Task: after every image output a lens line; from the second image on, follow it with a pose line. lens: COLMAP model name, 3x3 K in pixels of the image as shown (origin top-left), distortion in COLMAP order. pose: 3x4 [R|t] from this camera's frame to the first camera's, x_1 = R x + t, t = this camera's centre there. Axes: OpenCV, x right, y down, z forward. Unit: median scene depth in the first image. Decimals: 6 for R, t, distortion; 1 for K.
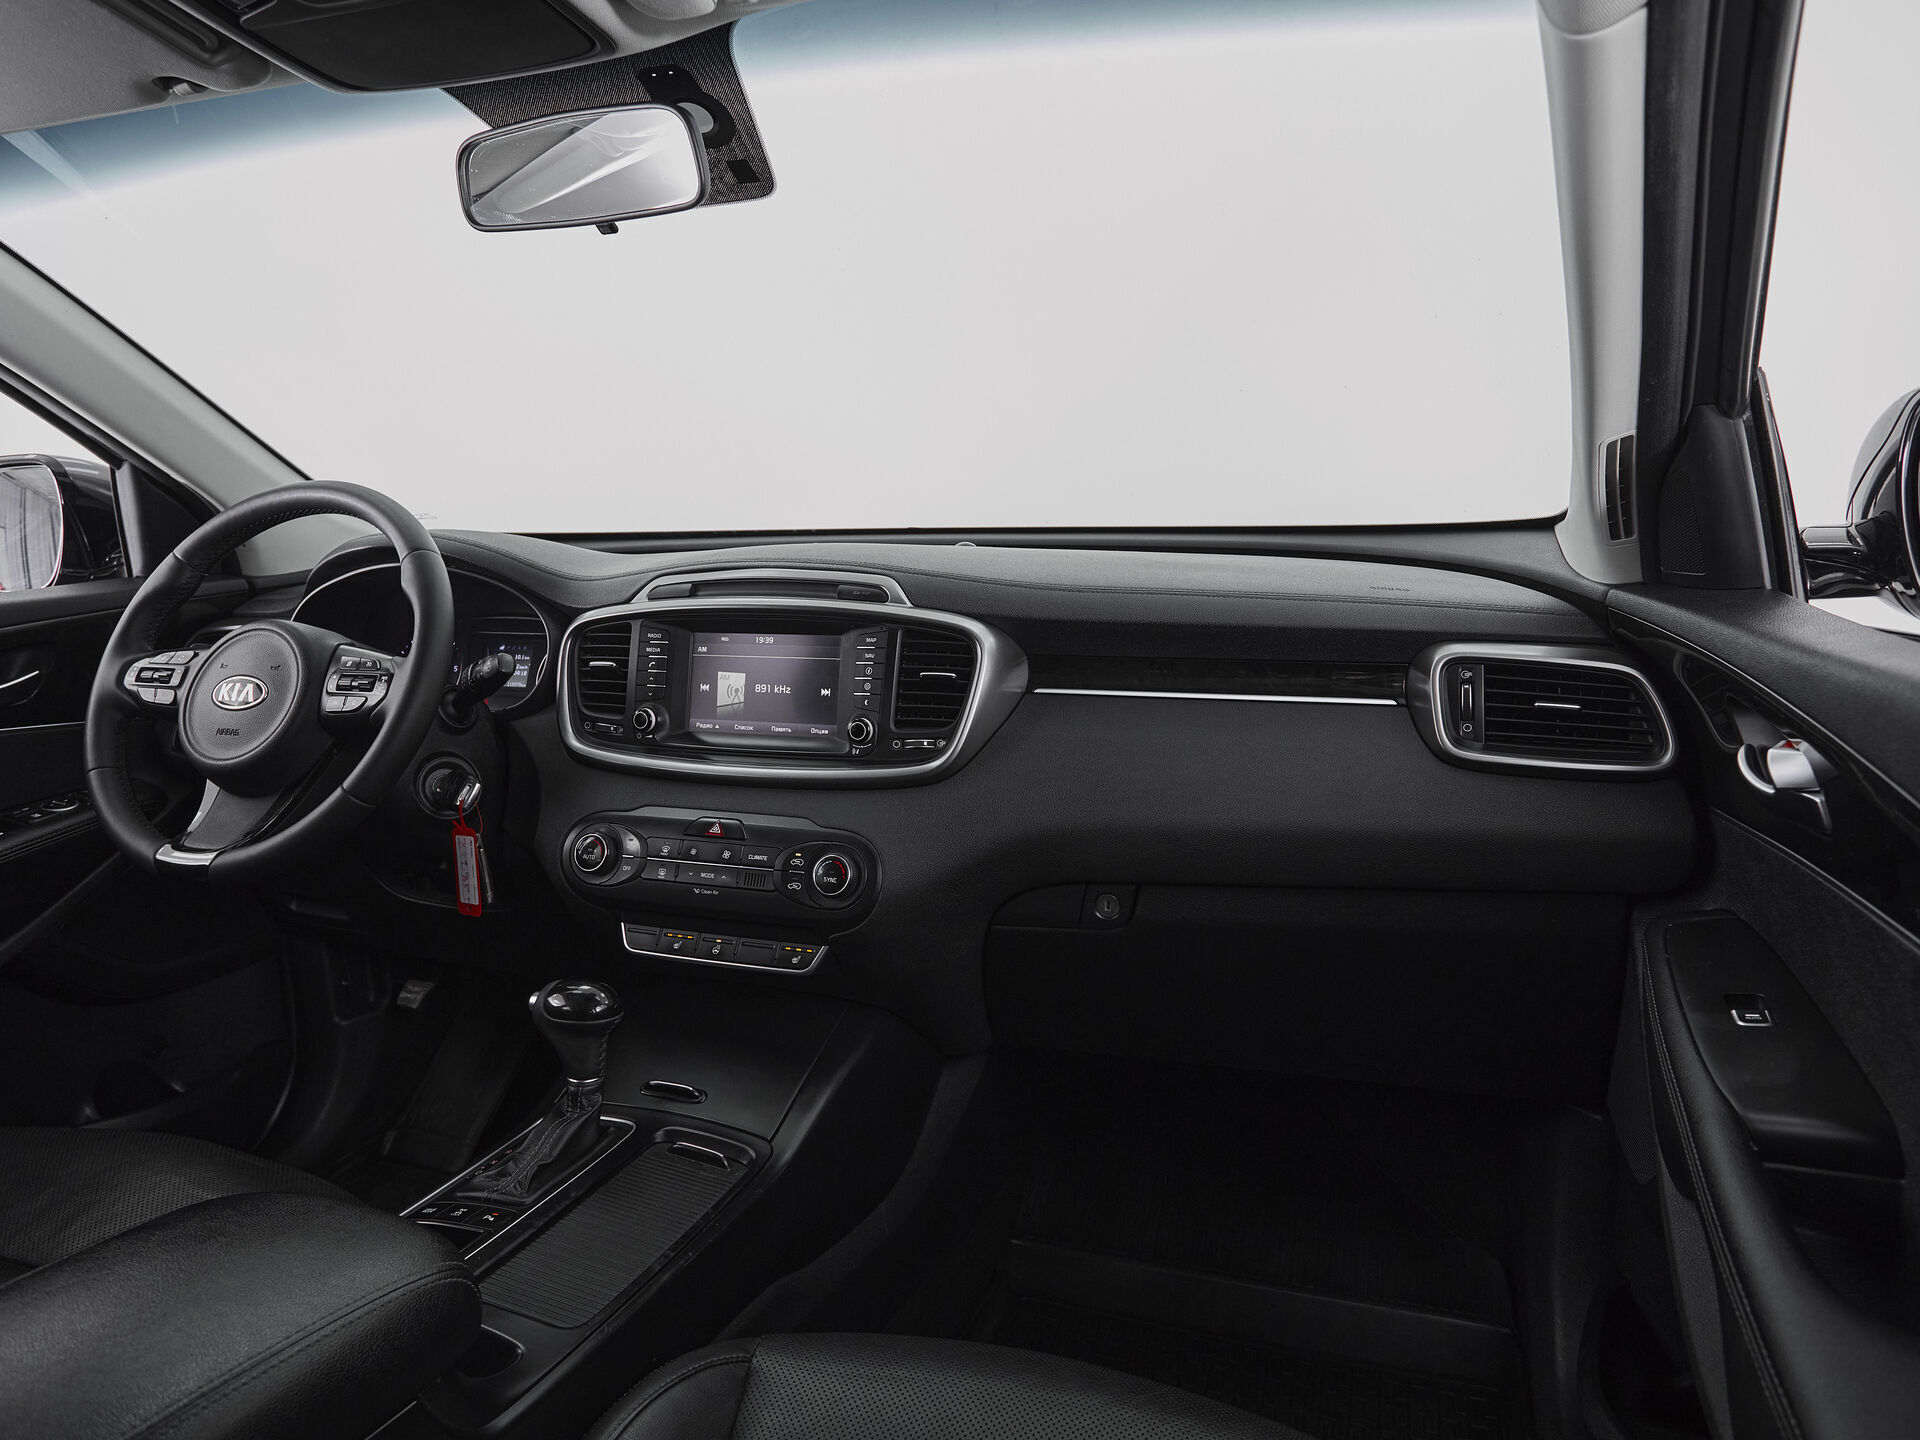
lens RADIAL K [[1221.9, 0, 953.6], [0, 1221.9, 716.1], [0, 0, 1]] dist [0.043444, -0.025757]
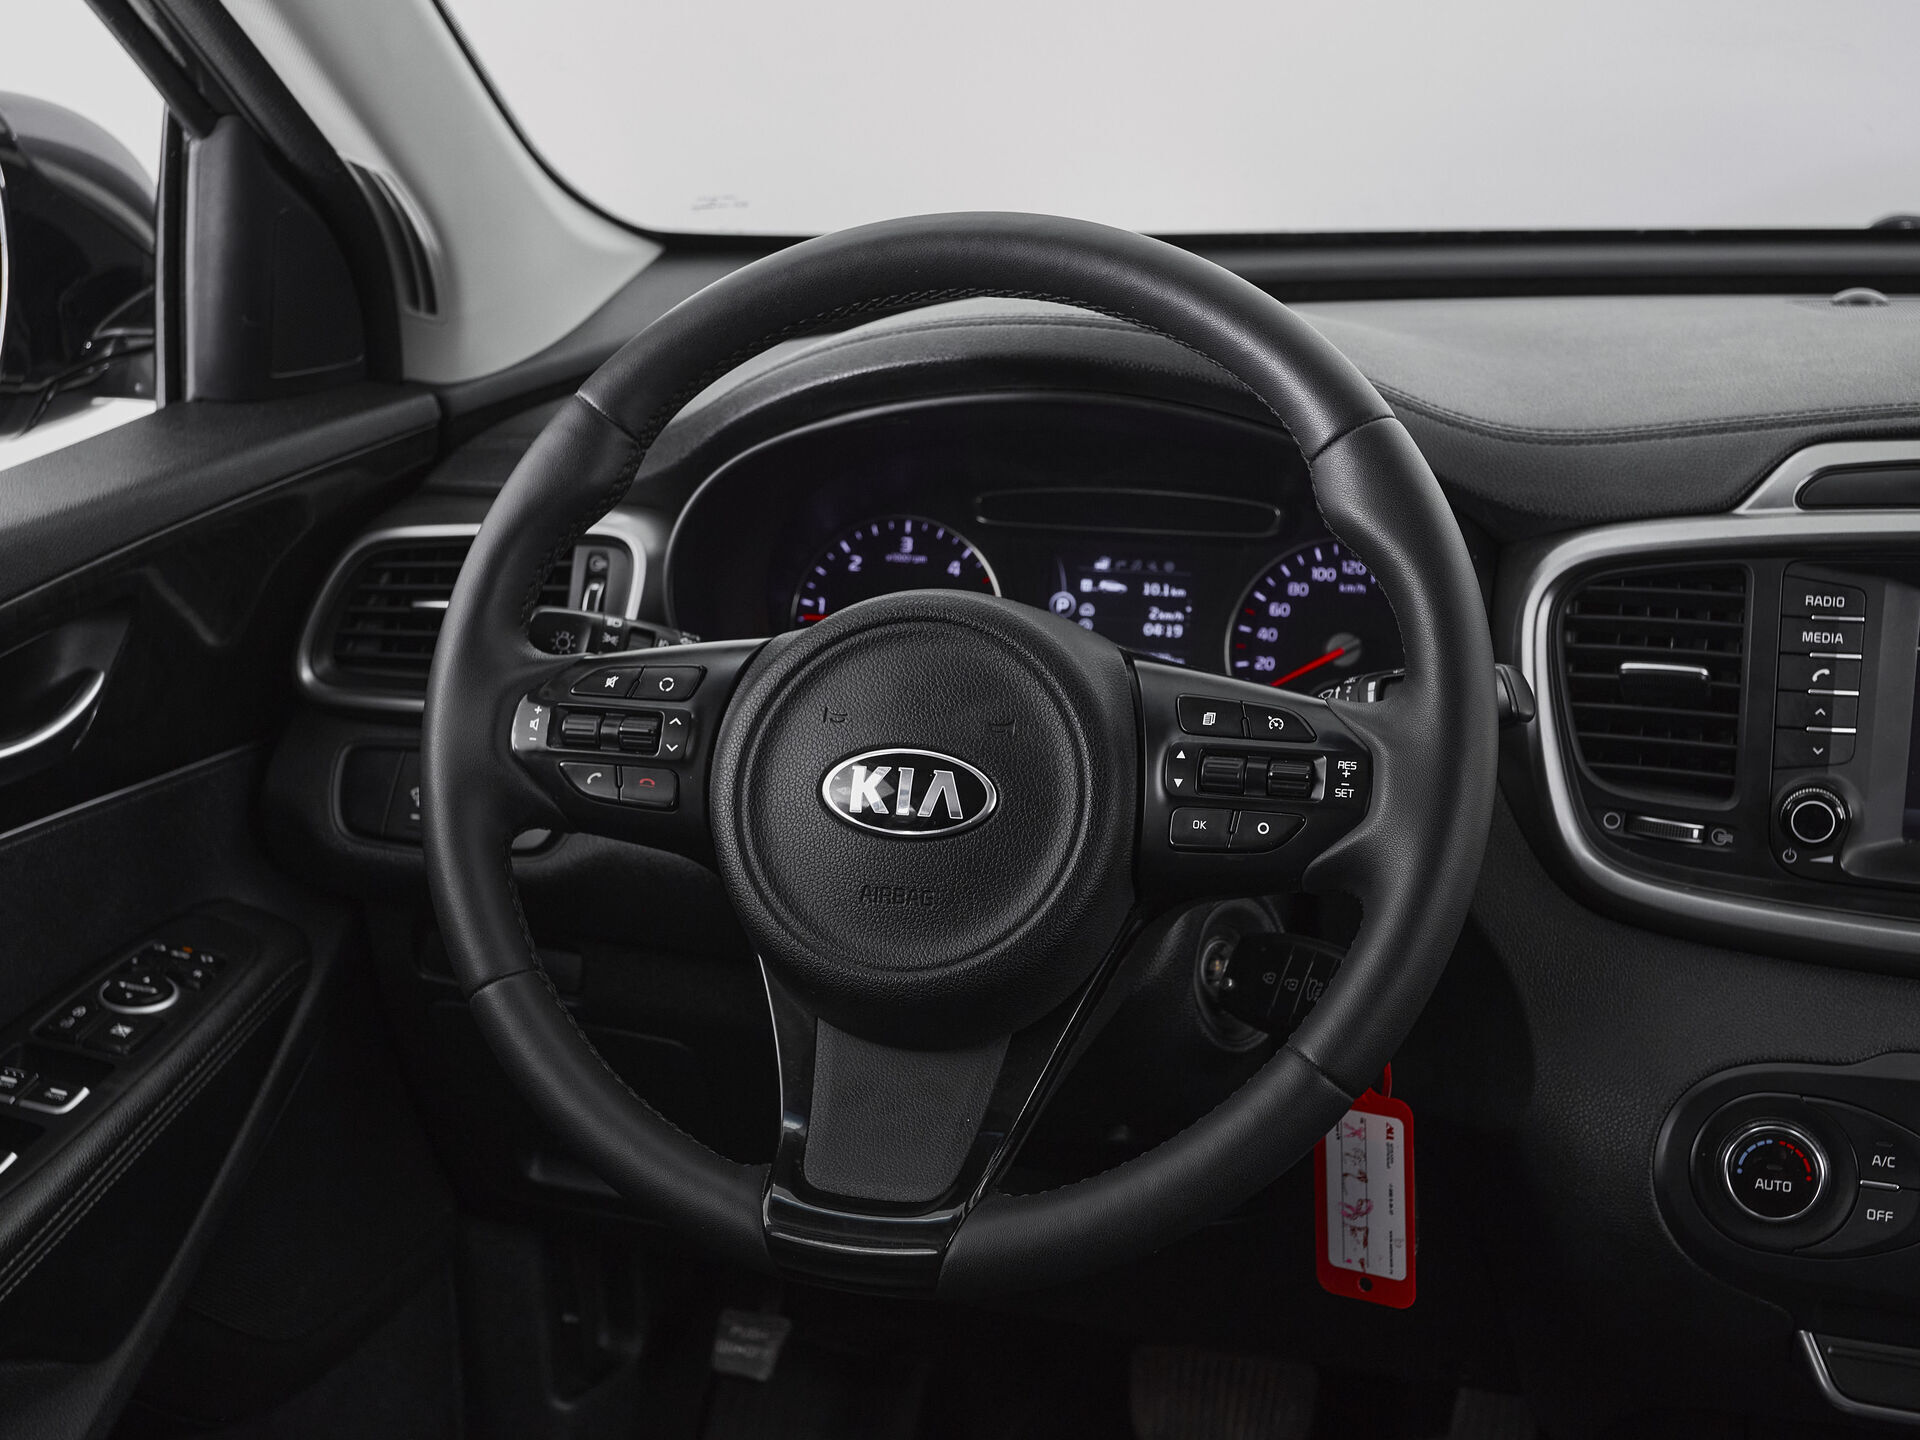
lens RADIAL K [[2570.0, 0, 880.3], [0, 2570.0, 739.2], [0, 0, 1]] dist [0.028580, 0.054889]
pose [[0.998902, -0.015472, 0.044225, -0.606247], [0.009896, 0.992278, 0.123638, -0.131949], [-0.045796, -0.123065, 0.991341, 0.195617]]
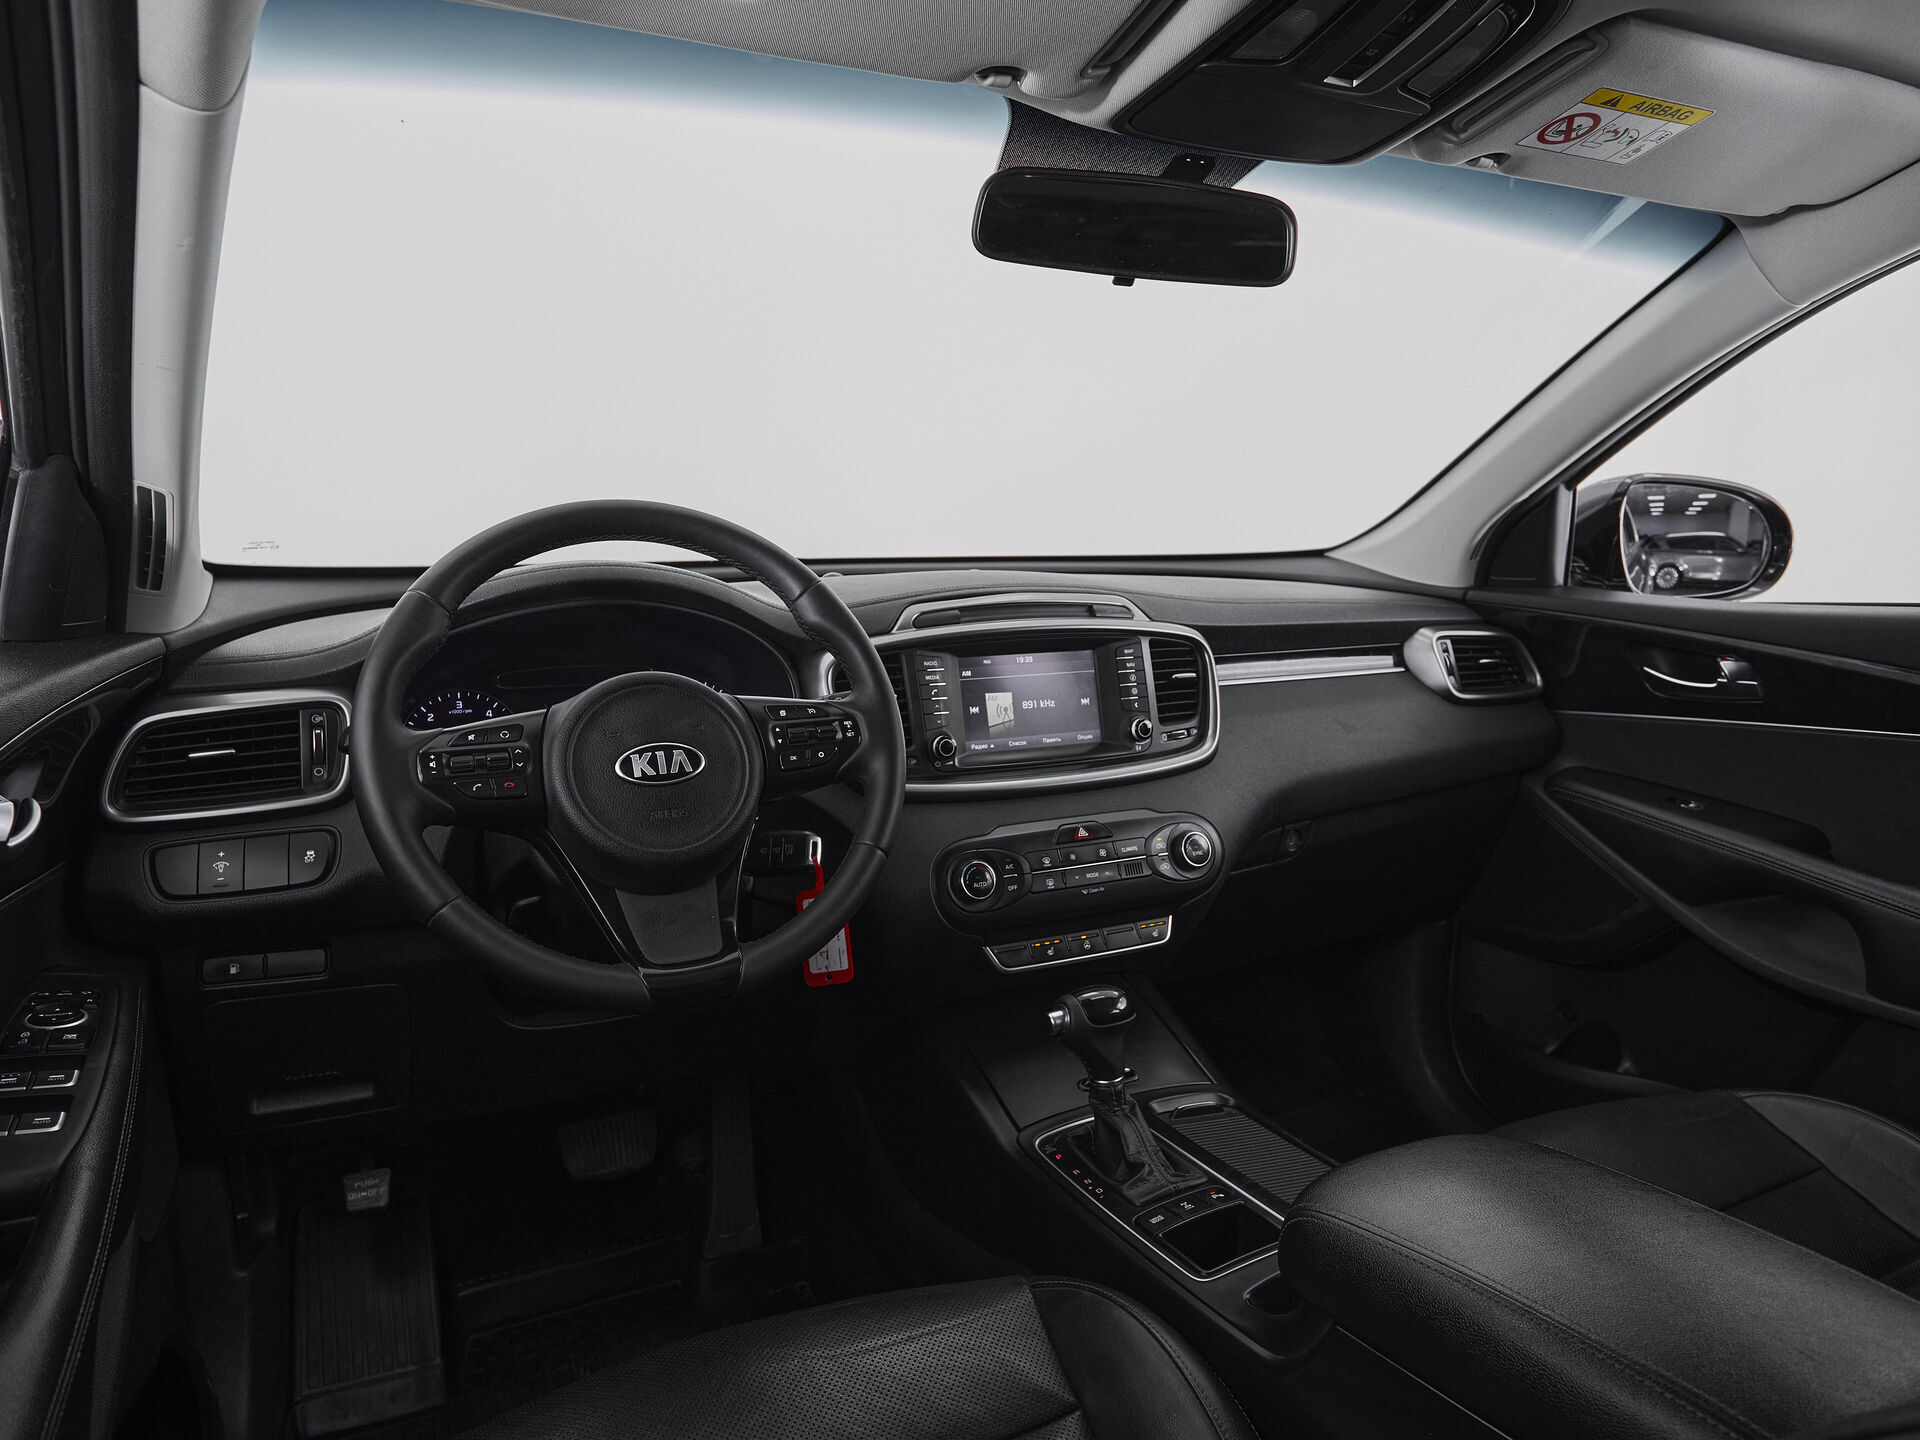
lens RADIAL K [[1221.9, 0, 953.6], [0, 1221.9, 716.1], [0, 0, 1]] dist [0.043444, -0.025757]
pose [[0.696914, -0.094944, 0.710842, -0.979443], [0.116675, 0.993003, 0.018242, -0.040502], [-0.707600, 0.070224, 0.703115, 0.300937]]
